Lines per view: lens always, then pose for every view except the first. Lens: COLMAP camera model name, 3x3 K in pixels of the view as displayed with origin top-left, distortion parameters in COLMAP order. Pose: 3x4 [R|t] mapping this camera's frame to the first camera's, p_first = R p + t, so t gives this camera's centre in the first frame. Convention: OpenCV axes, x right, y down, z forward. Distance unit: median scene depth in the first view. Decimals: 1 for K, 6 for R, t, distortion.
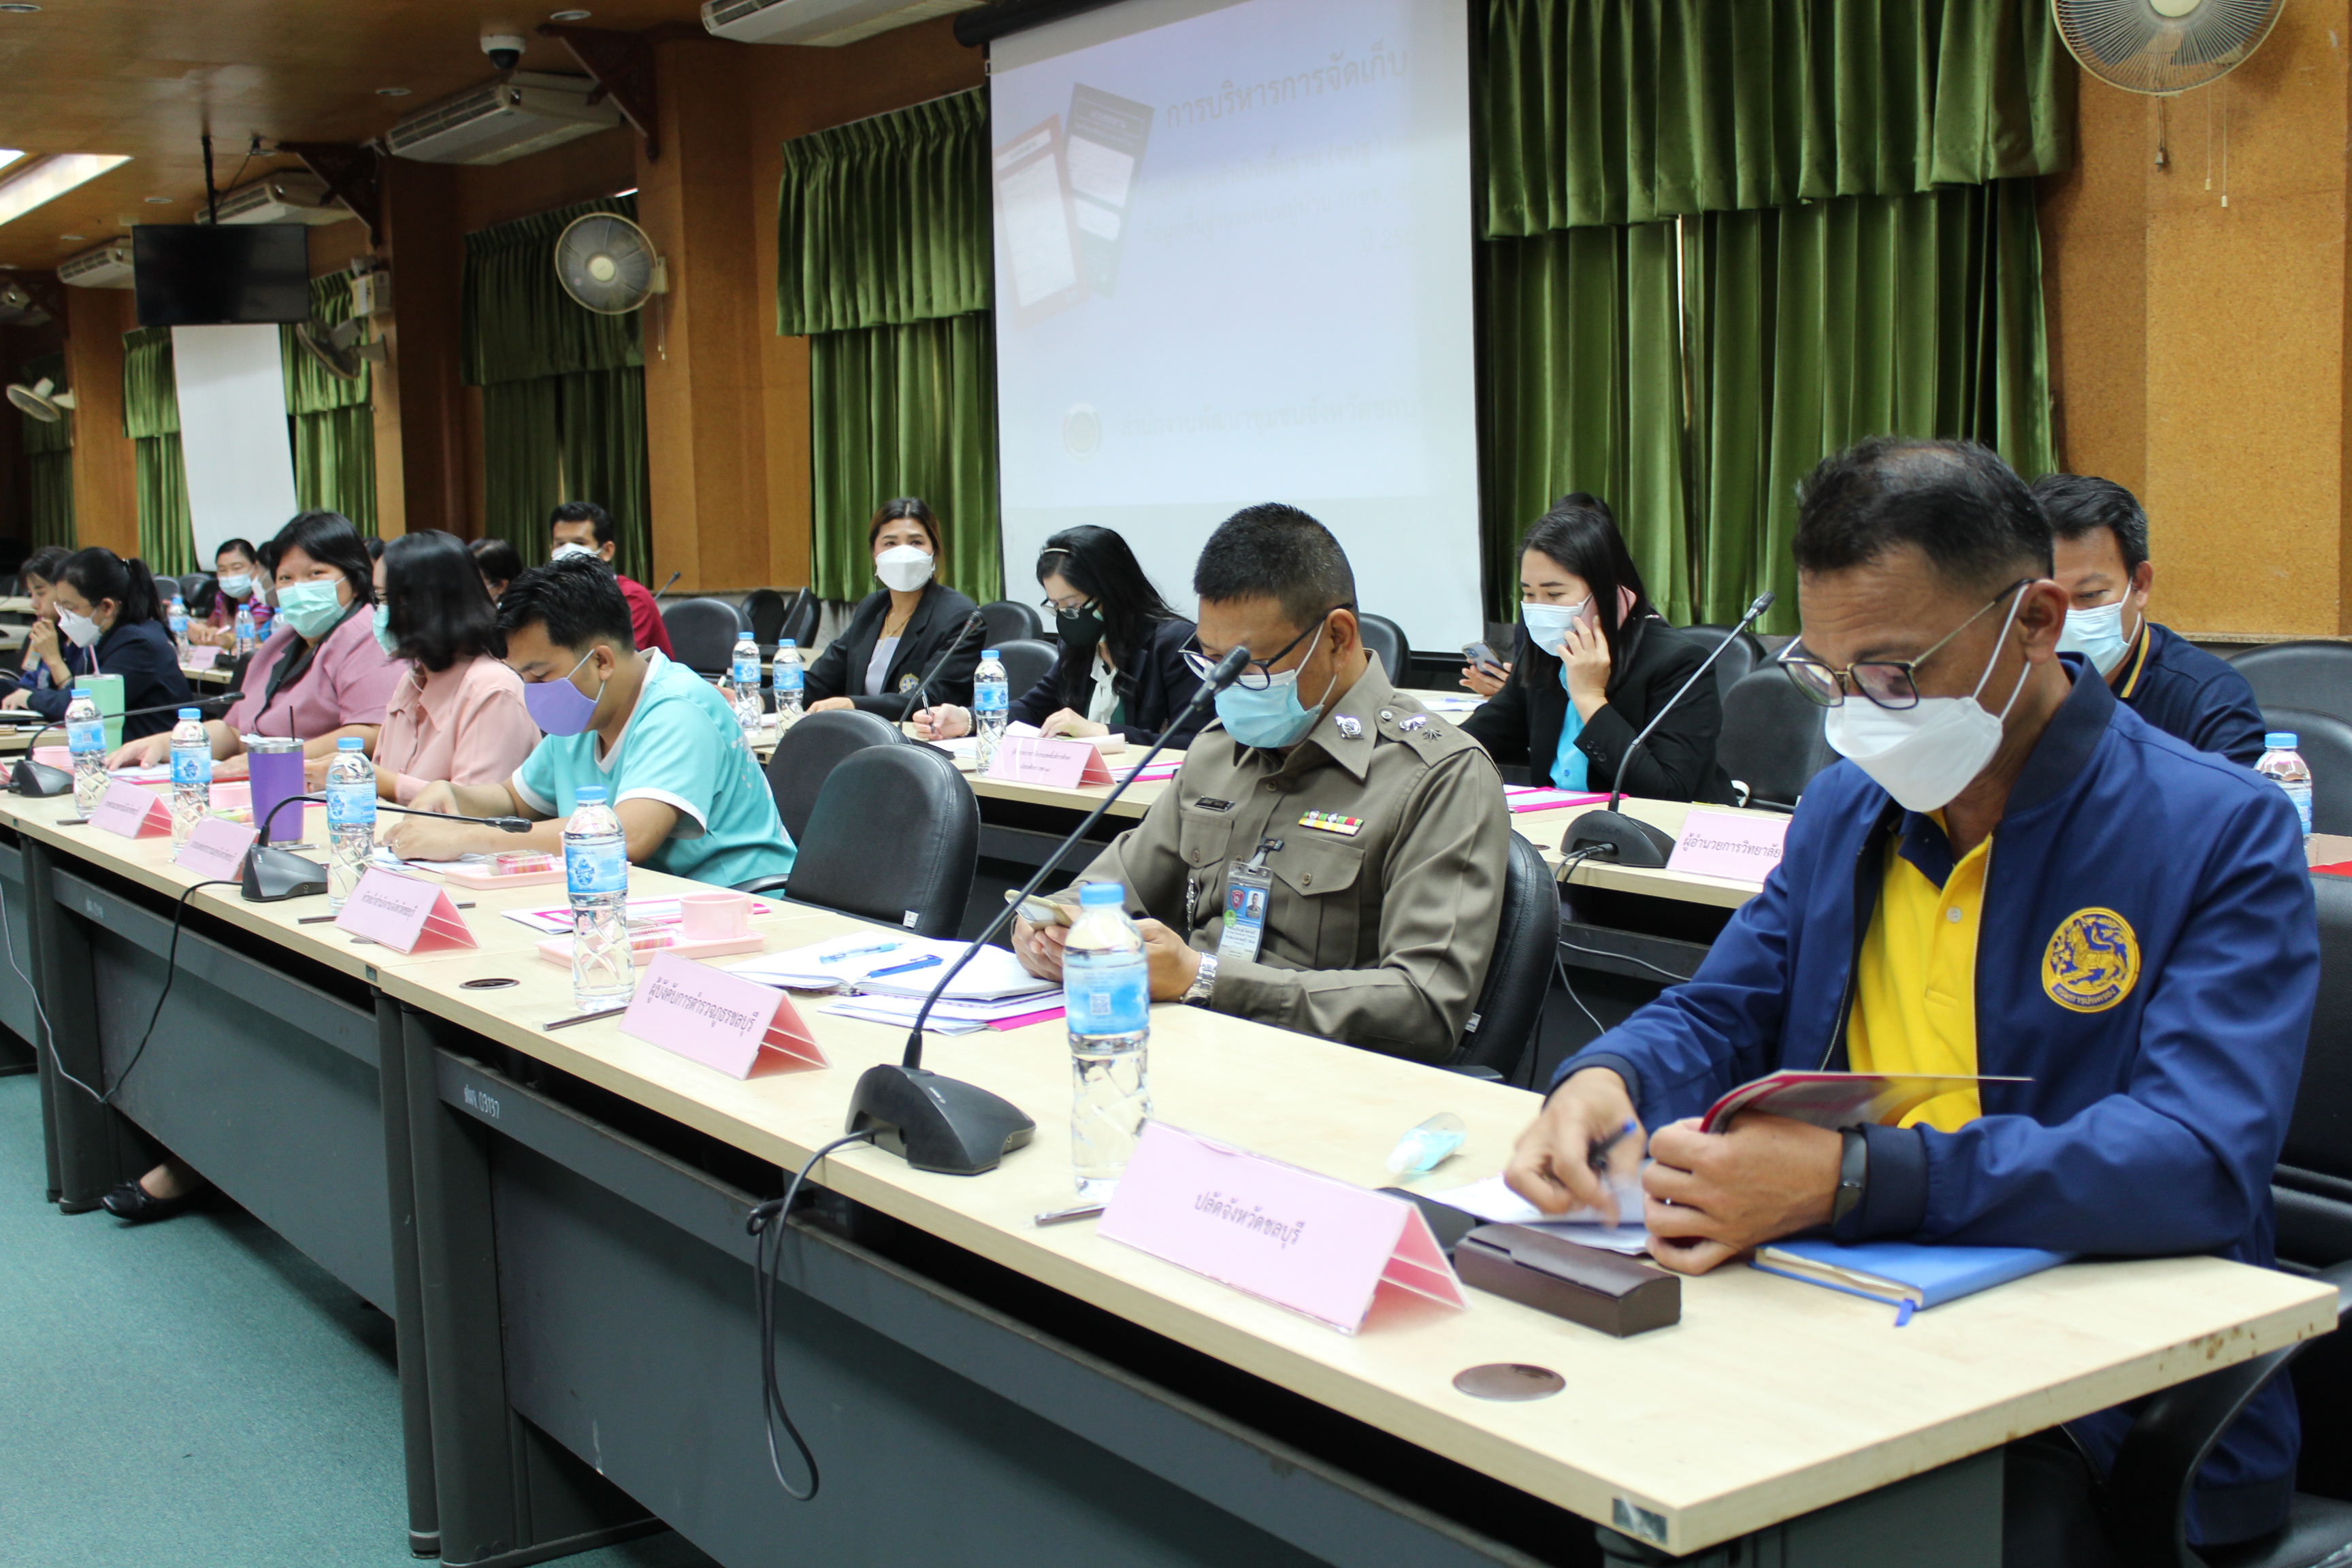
lens RADIAL K [[2694.9, 0, 1161.5], [0, 2694.9, 803.3], [0, 0, 1]] dist [-0.118641, 0.186635]
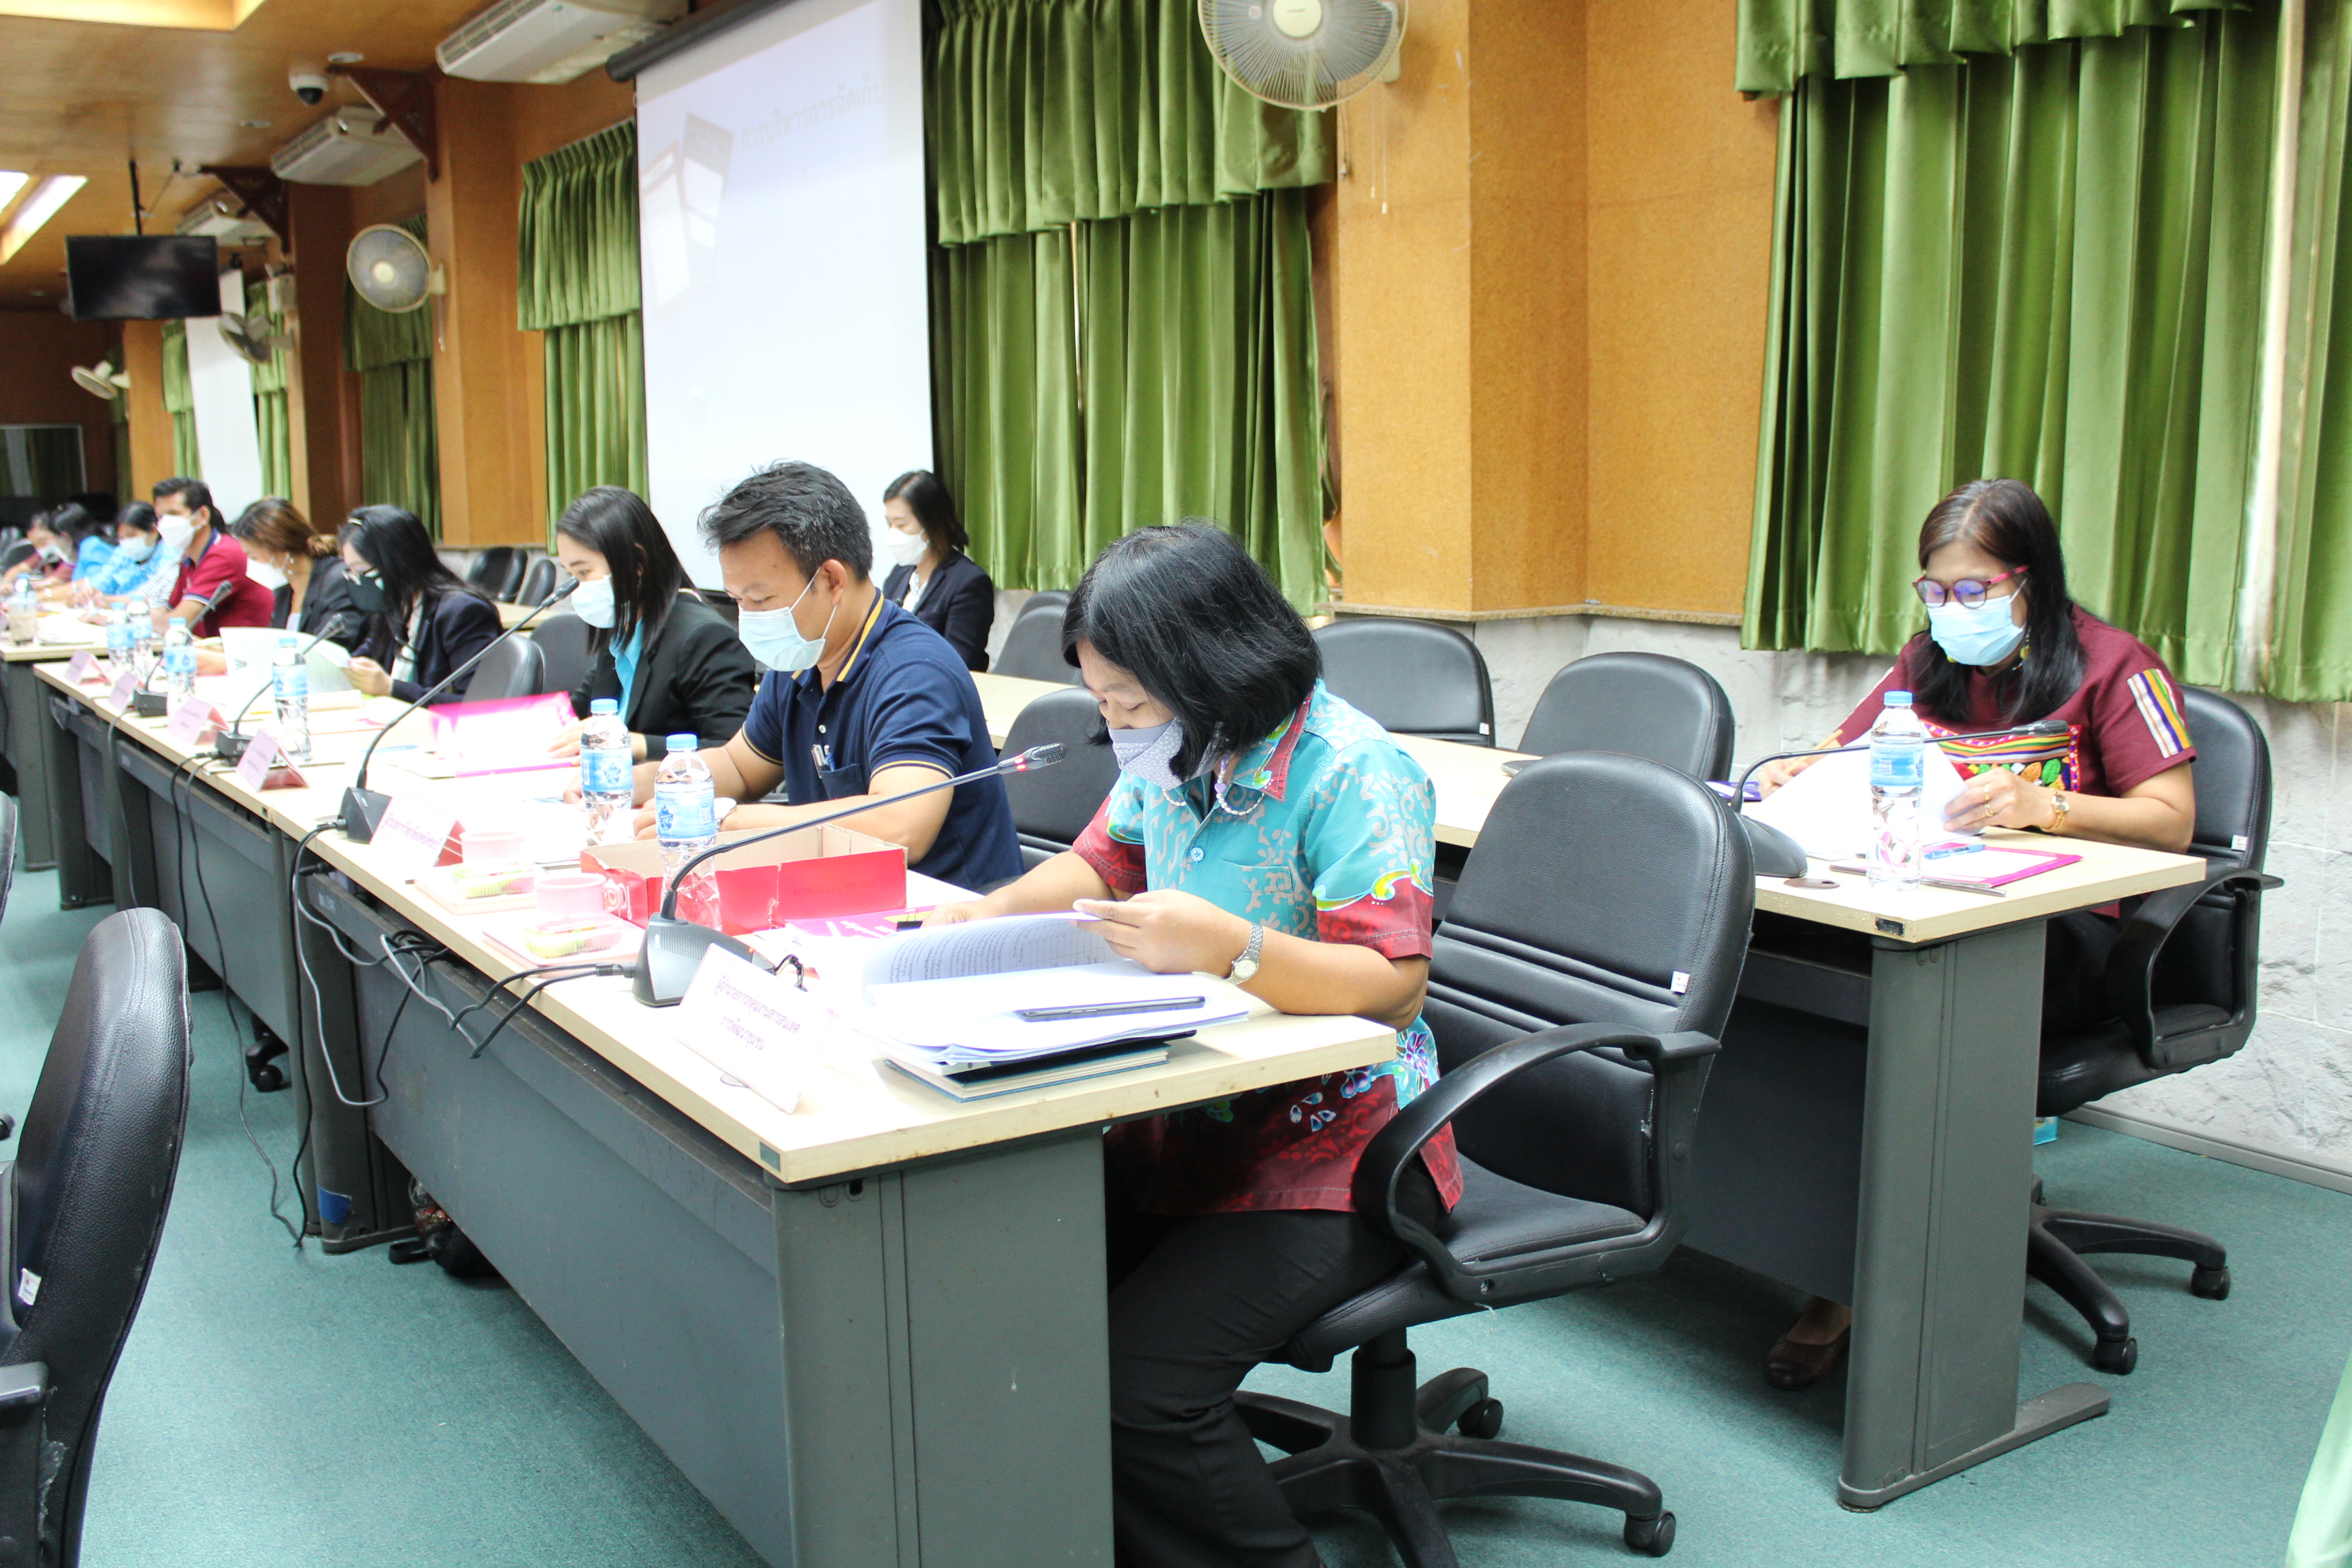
lens RADIAL K [[2192.2, 0, 1176.0], [0, 2192.2, 784.0], [0, 0, 1]] dist [-0.137134, 0.120104]
pose [[0.999760, 0.015622, -0.015388, 0.179248], [-0.015139, 0.999404, 0.031018, -0.009864], [0.015863, -0.030778, 0.999400, 0.056664]]
